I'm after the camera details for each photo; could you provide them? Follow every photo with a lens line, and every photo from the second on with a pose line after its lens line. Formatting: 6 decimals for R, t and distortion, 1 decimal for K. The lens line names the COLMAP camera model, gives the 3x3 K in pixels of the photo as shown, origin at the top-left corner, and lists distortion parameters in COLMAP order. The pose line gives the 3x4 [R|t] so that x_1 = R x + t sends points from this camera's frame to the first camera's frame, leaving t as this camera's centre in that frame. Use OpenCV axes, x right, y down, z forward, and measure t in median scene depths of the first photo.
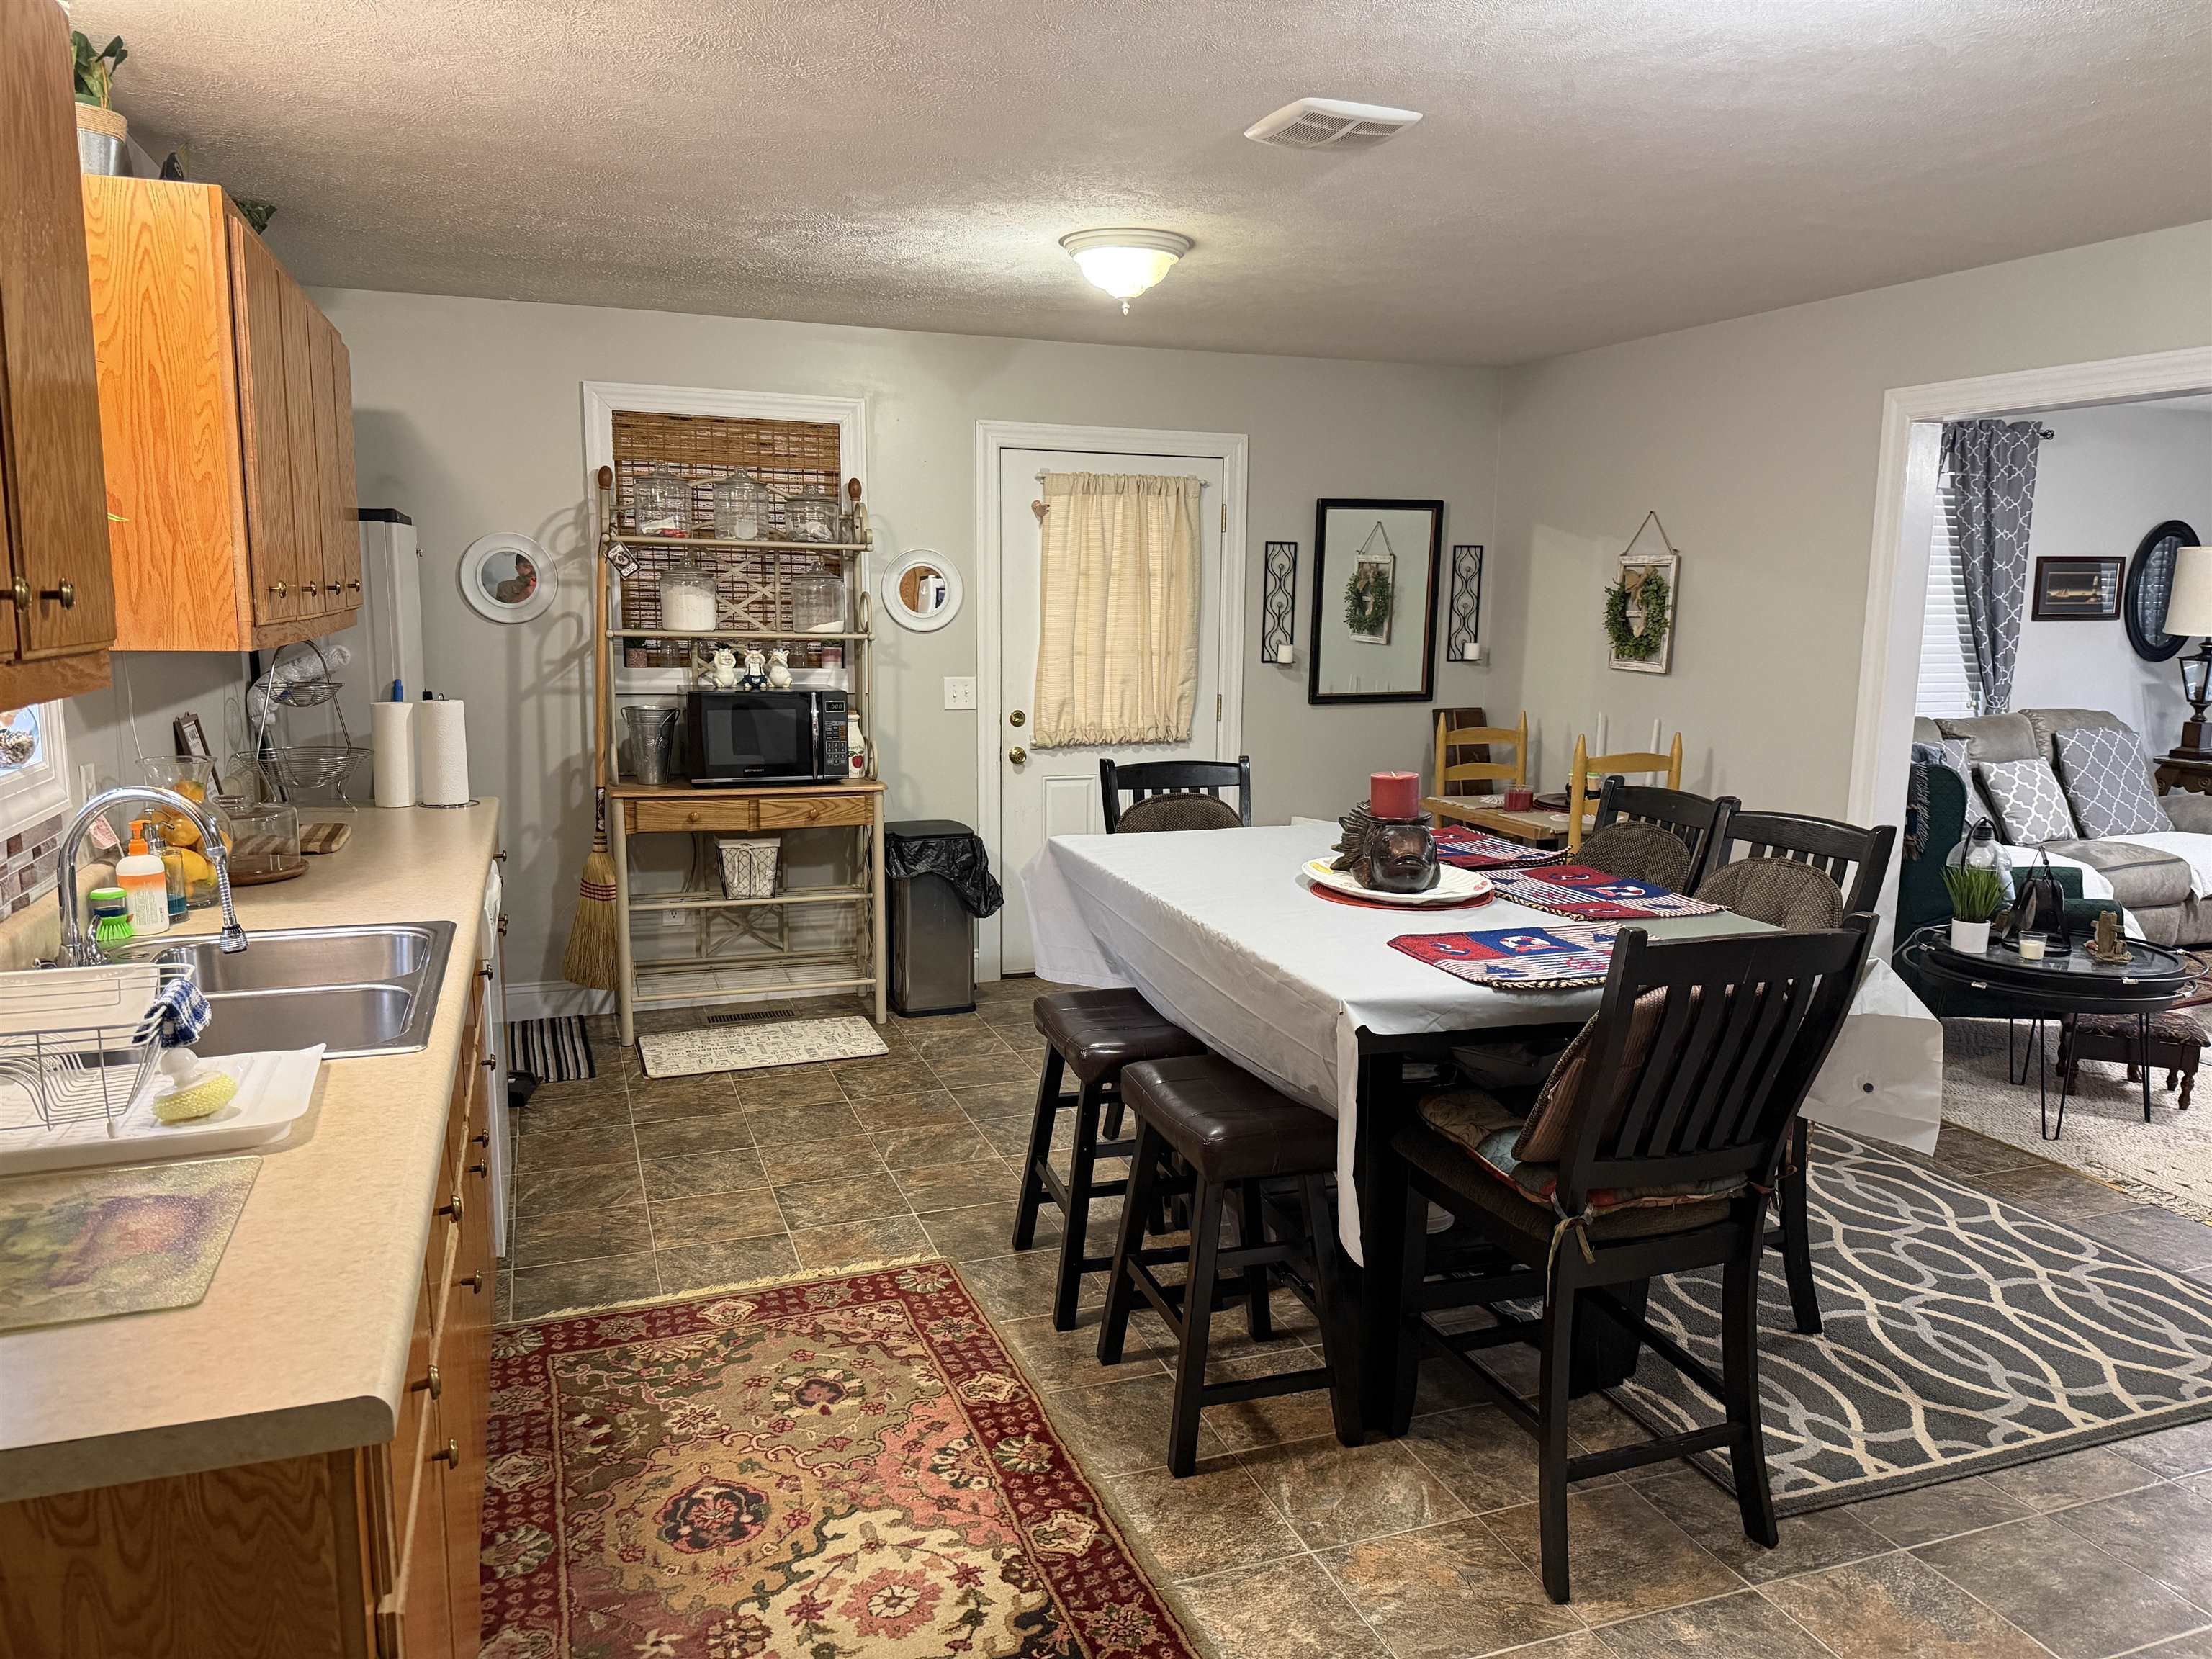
lens RADIAL K [[1539.9, 0, 1112.7], [0, 1539.9, 828.1], [0, 0, 1]] dist [0.043433, -0.059968]
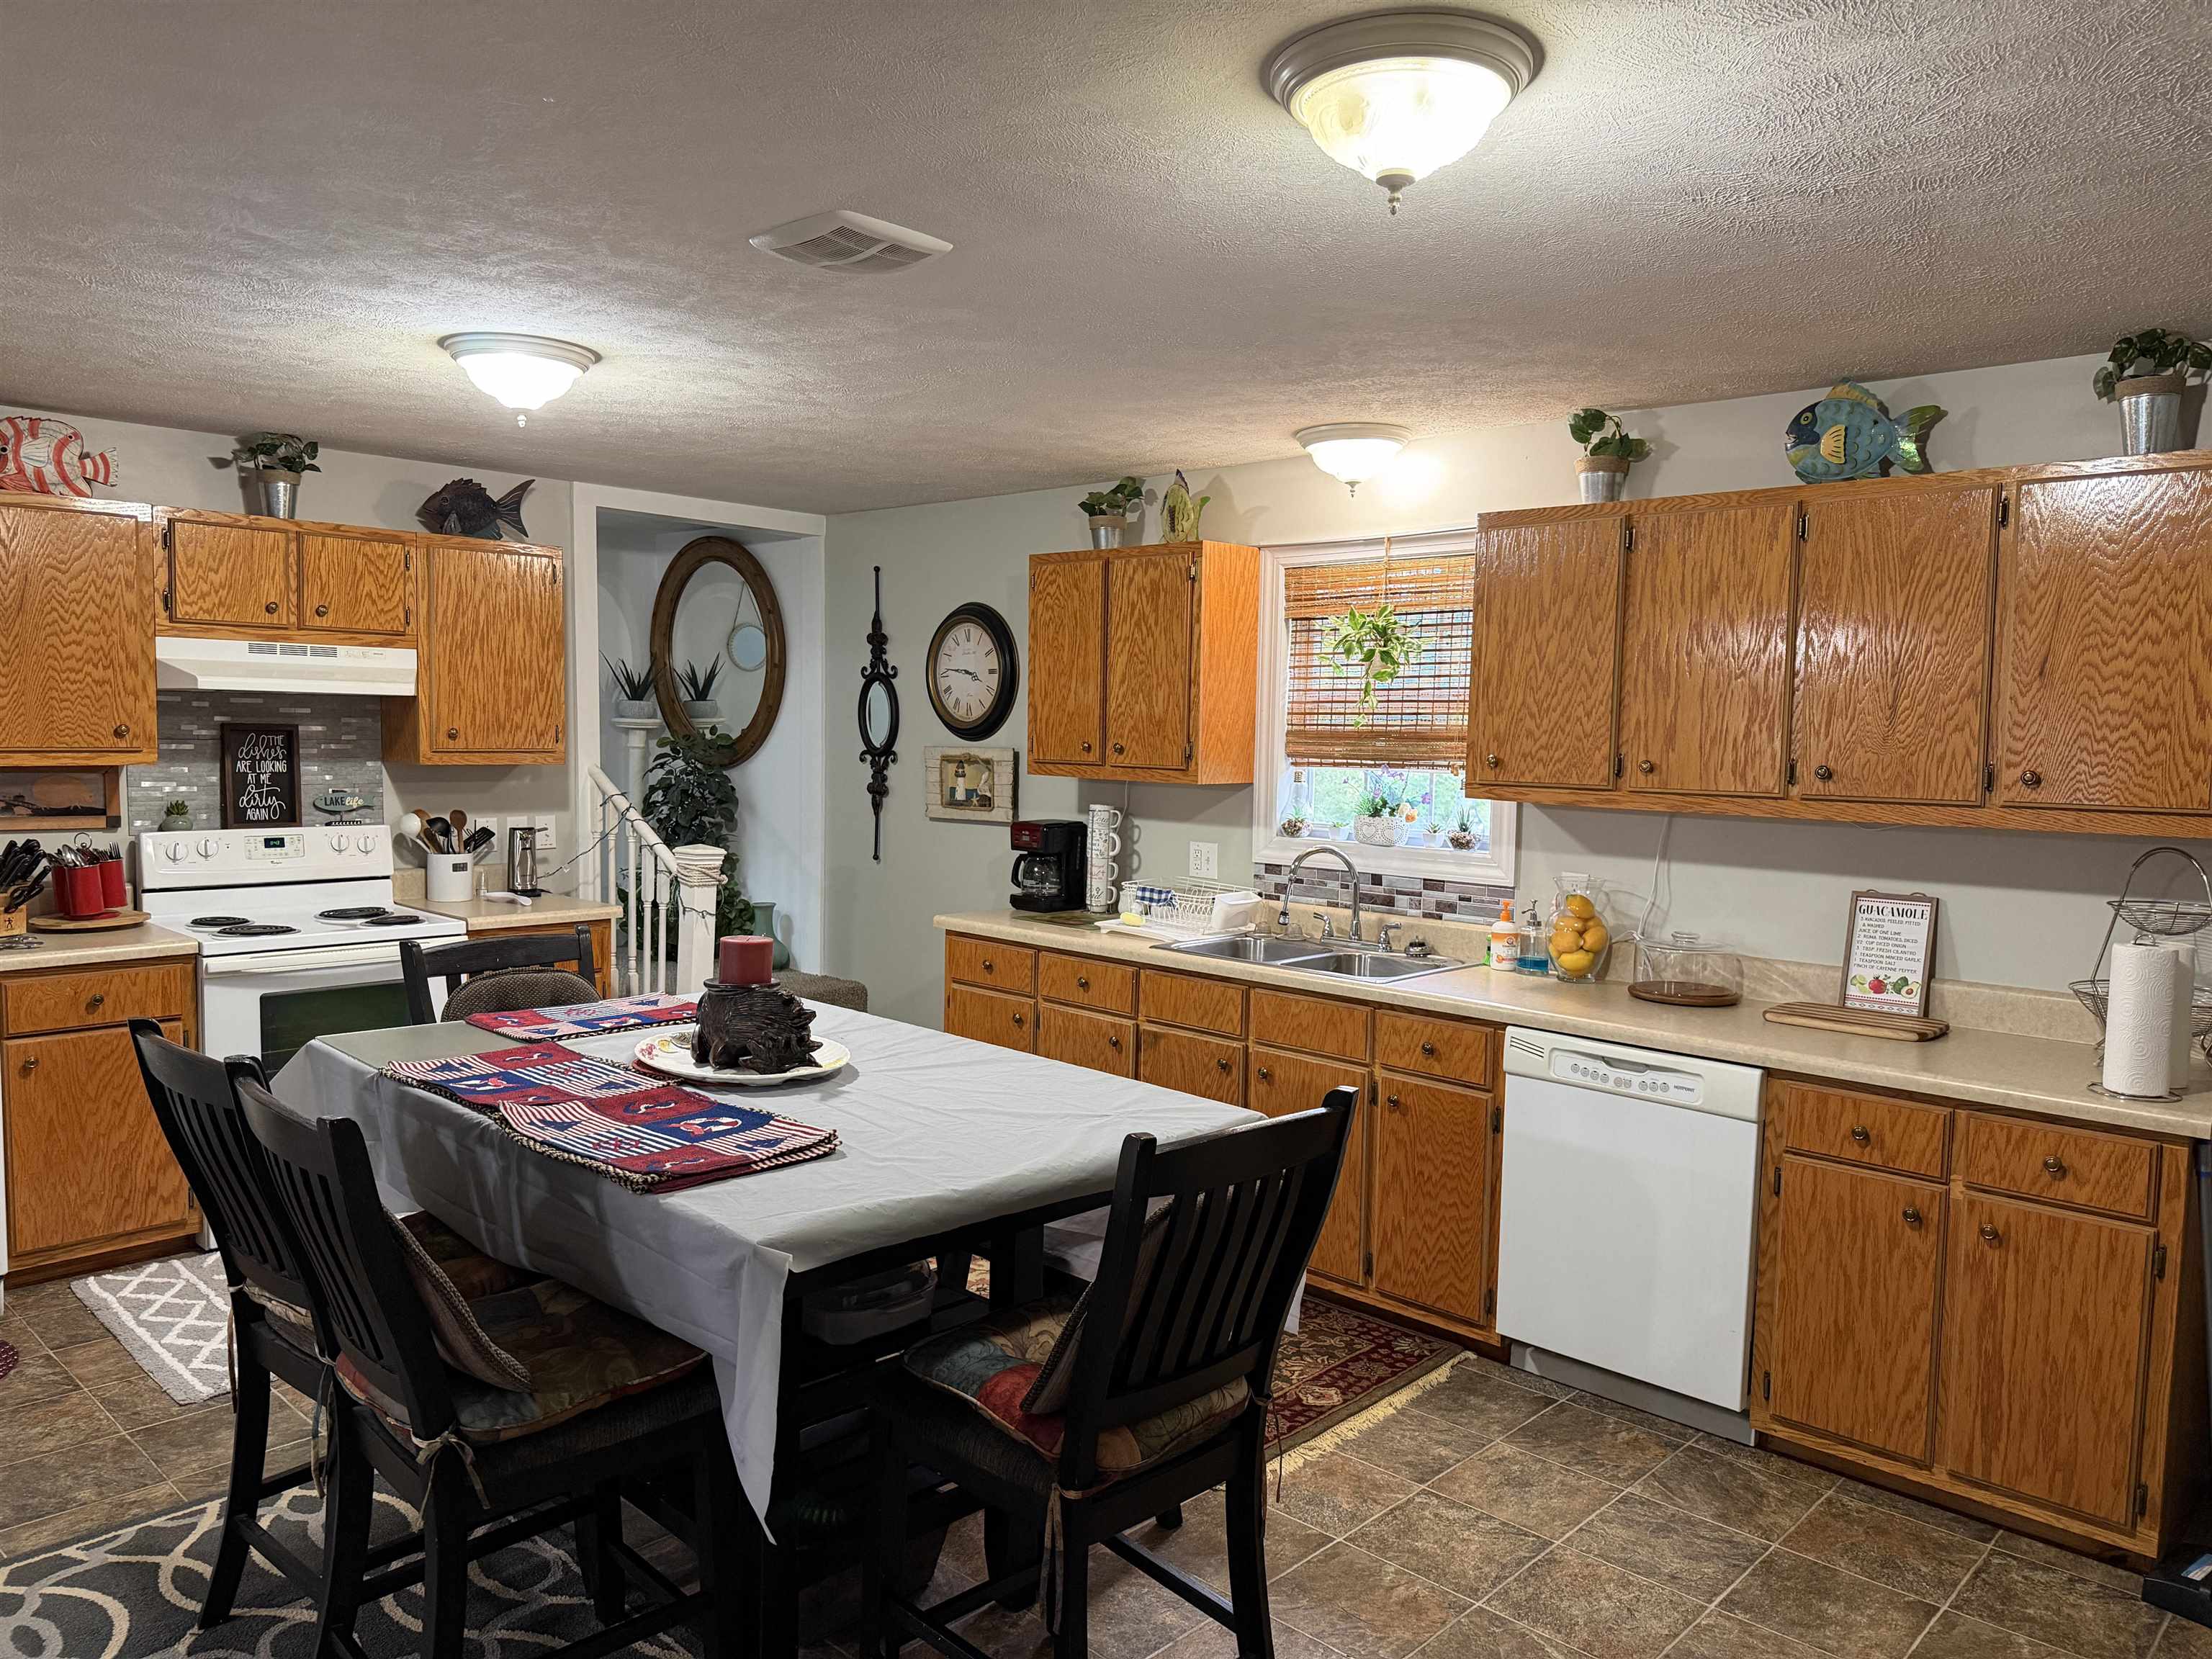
lens RADIAL K [[1539.9, 0, 1095.3], [0, 1539.9, 813.0], [0, 0, 1]] dist [0.043433, -0.059968]
pose [[-0.896474, -0.006273, -0.443052, 0.432478], [-0.097222, 0.978319, 0.182868, -0.316095], [0.432299, 0.207011, -0.877647, 2.001636]]
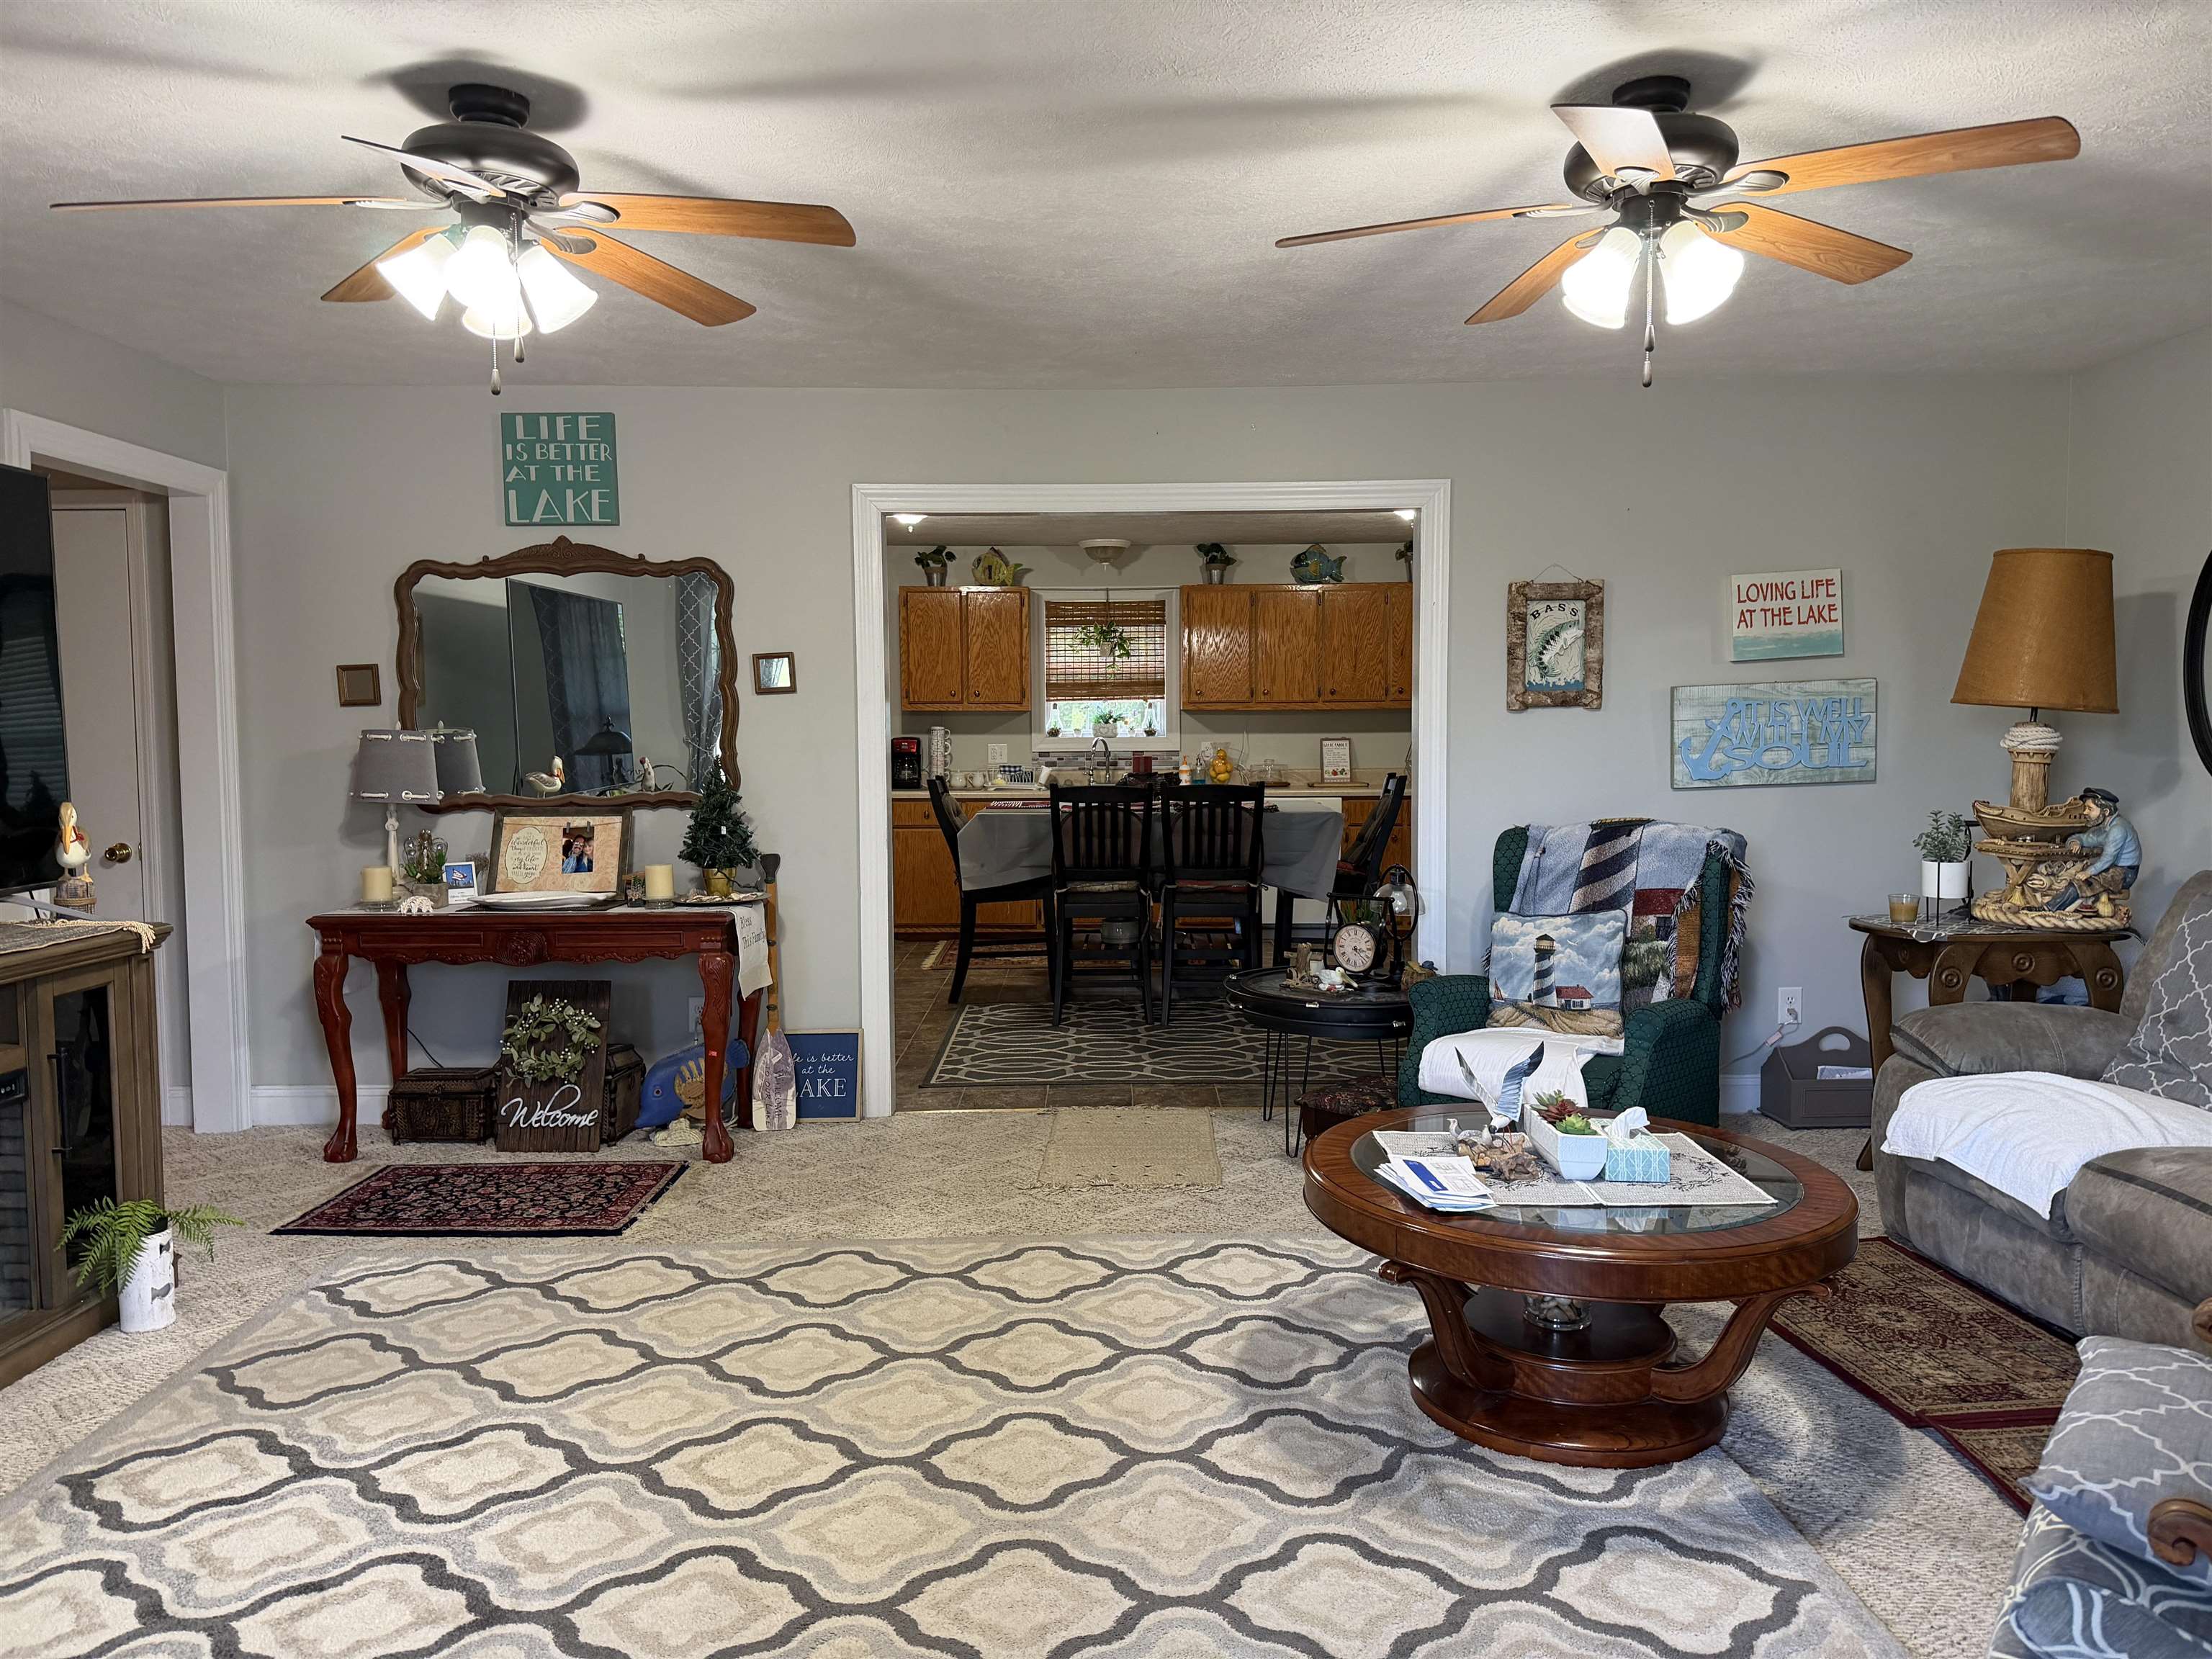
lens RADIAL K [[1539.9, 0, 1102.1], [0, 1539.9, 823.0], [0, 0, 1]] dist [0.043433, -0.059968]
pose [[-0.342571, 0.054970, -0.937883, 2.595582], [-0.135193, 0.985013, 0.107112, -0.191724], [0.929714, 0.163489, -0.330005, 1.847758]]
